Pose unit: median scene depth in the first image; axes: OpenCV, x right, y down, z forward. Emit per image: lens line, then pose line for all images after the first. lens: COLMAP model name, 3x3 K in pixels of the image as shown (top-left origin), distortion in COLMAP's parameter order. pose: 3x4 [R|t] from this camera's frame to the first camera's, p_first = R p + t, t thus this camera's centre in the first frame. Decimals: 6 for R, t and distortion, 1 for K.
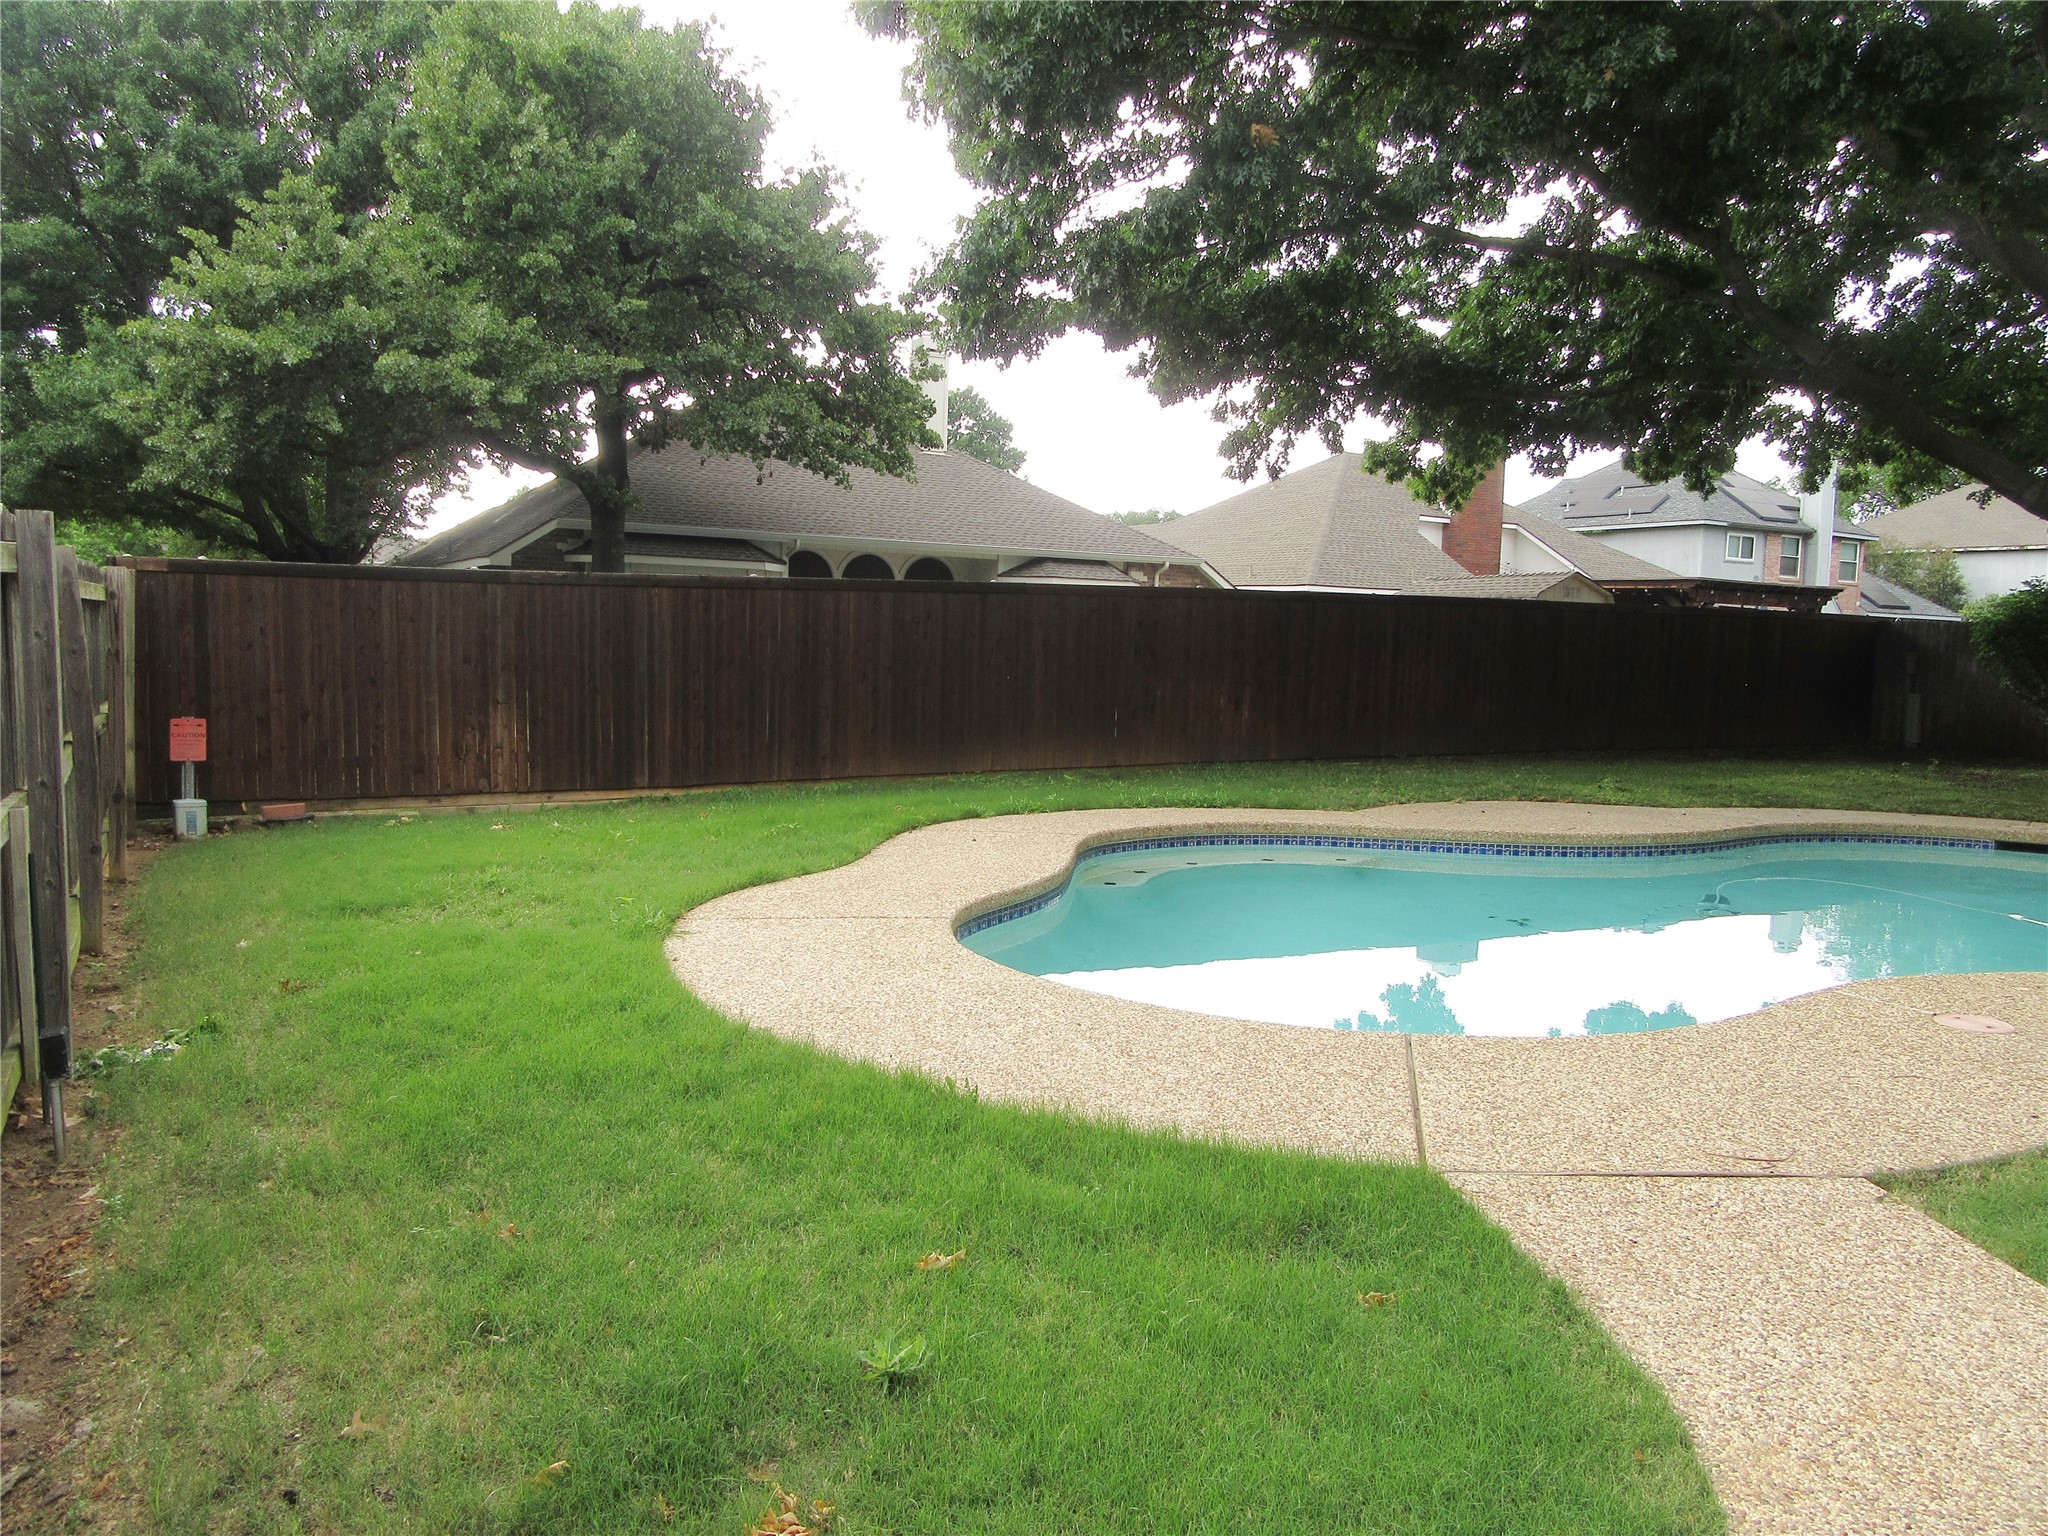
lens RADIAL K [[1518.4, 0, 1022.8], [0, 1518.4, 763.5], [0, 0, 1]] dist [-0.008134, 0.010067]
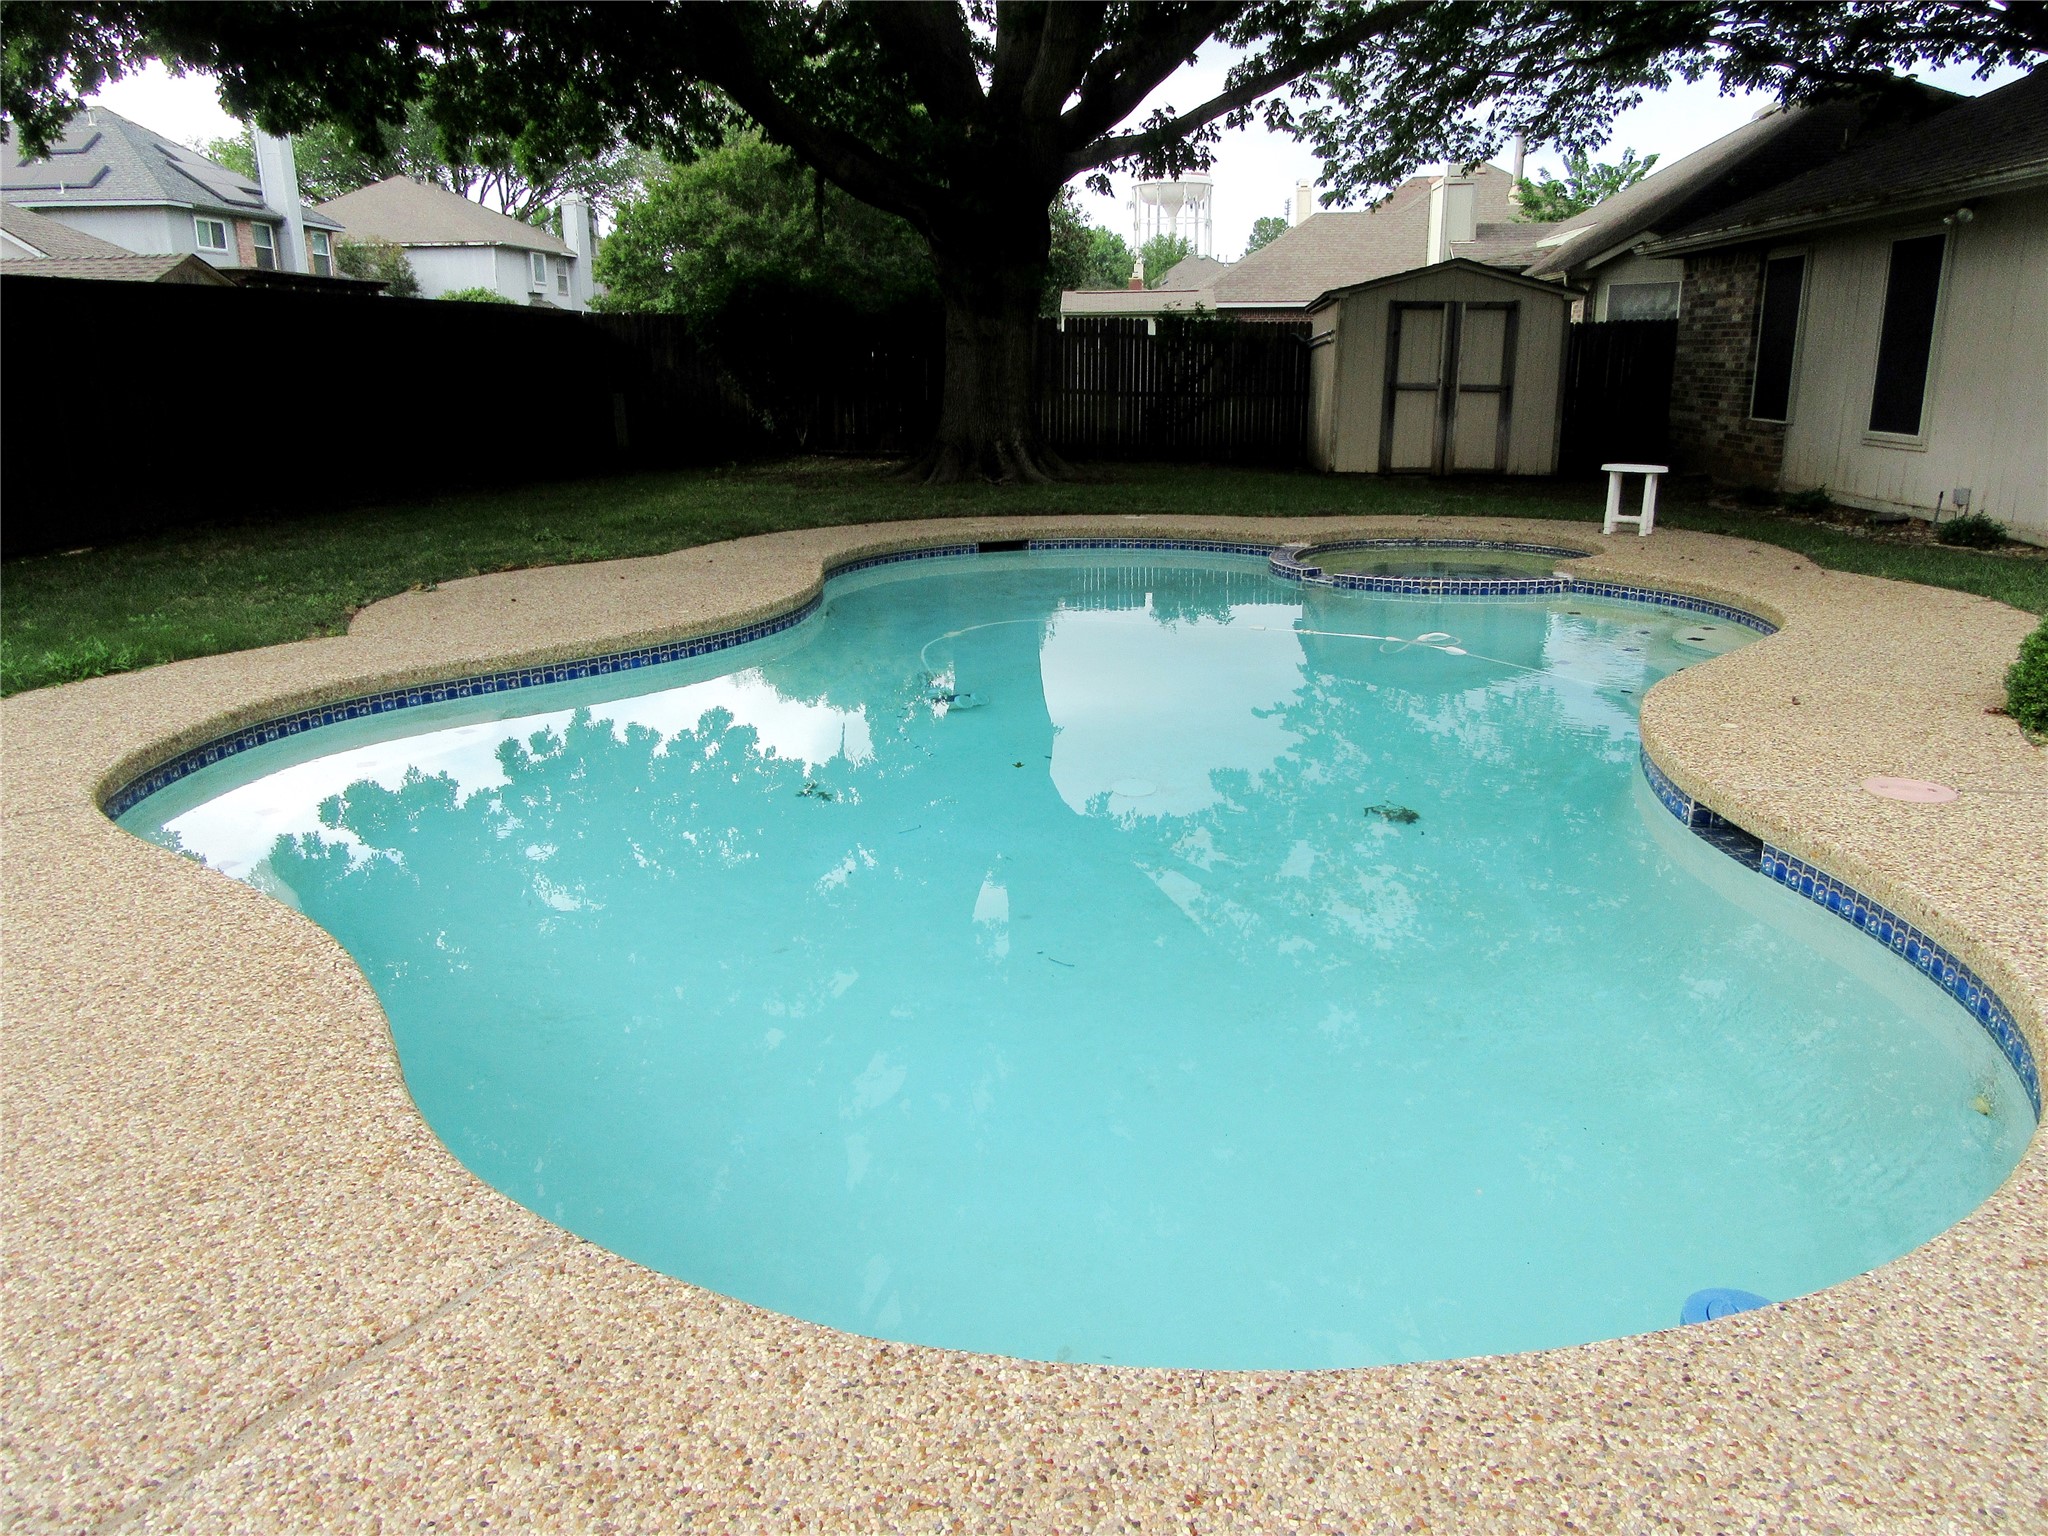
lens RADIAL K [[1518.4, 0, 1026.0], [0, 1518.4, 759.7], [0, 0, 1]] dist [-0.008134, 0.010067]
pose [[0.558396, -0.246311, 0.792165, -0.114966], [0.095587, 0.967648, 0.233496, -0.032735], [-0.824049, -0.054662, 0.563875, 0.373411]]
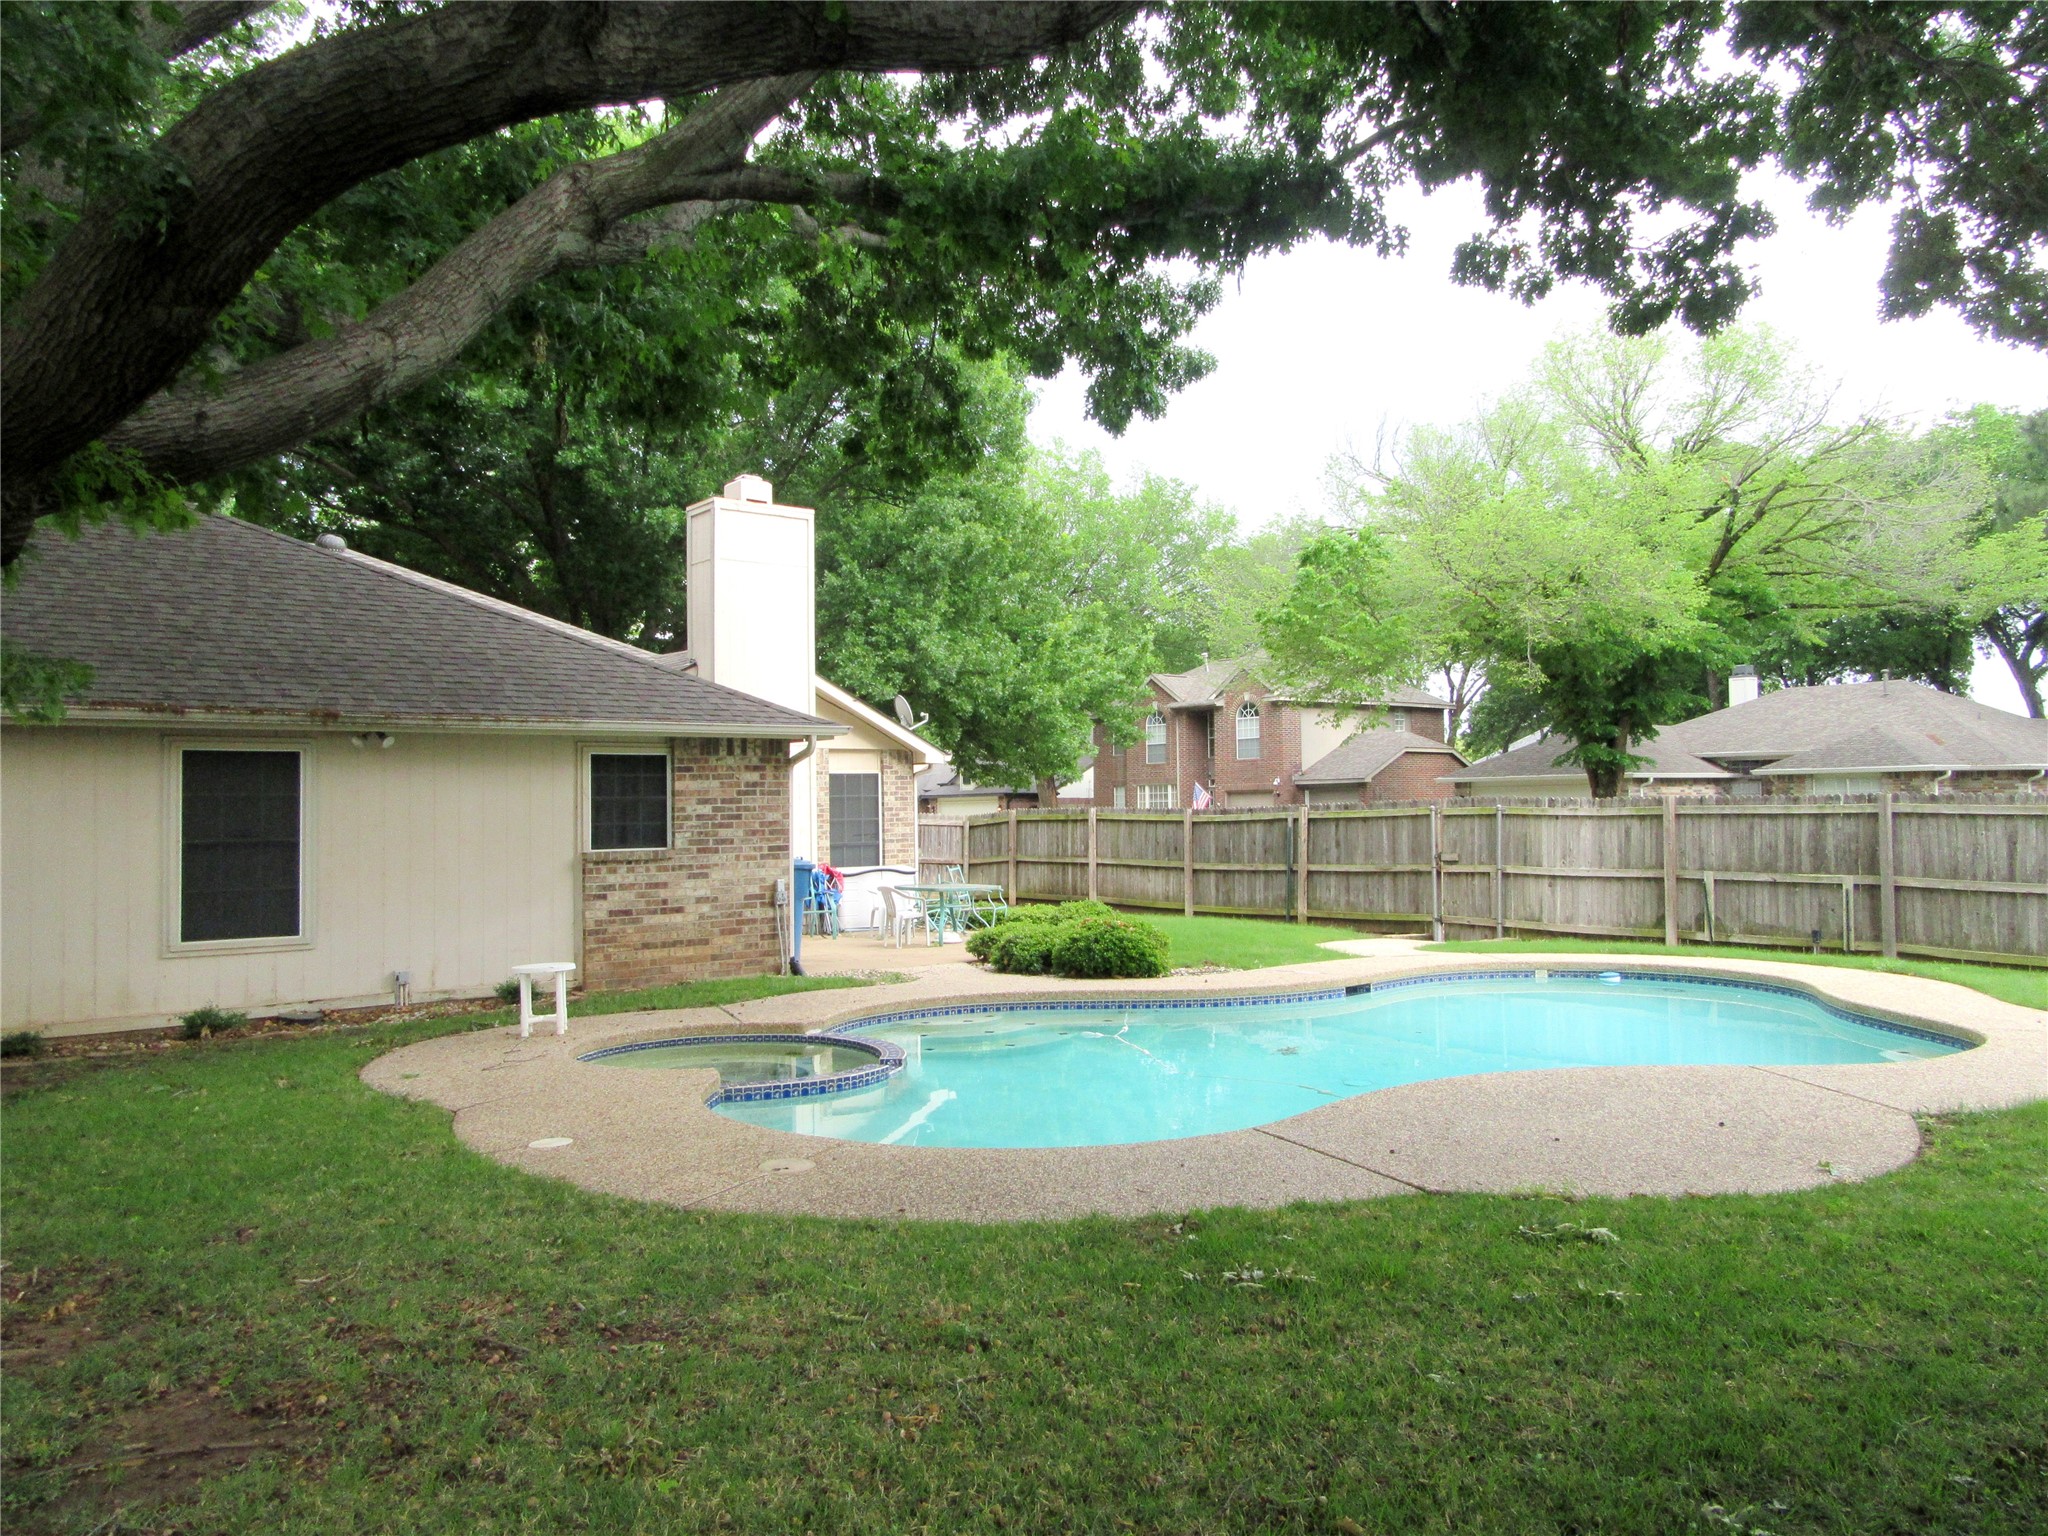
lens RADIAL K [[1518.4, 0, 1023.4], [0, 1518.4, 776.9], [0, 0, 1]] dist [-0.008134, 0.010067]
pose [[-0.989759, -0.017381, -0.141683, 0.585684], [-0.025665, 0.998053, 0.056850, -0.114539], [0.140419, 0.059904, -0.988278, 1.365438]]
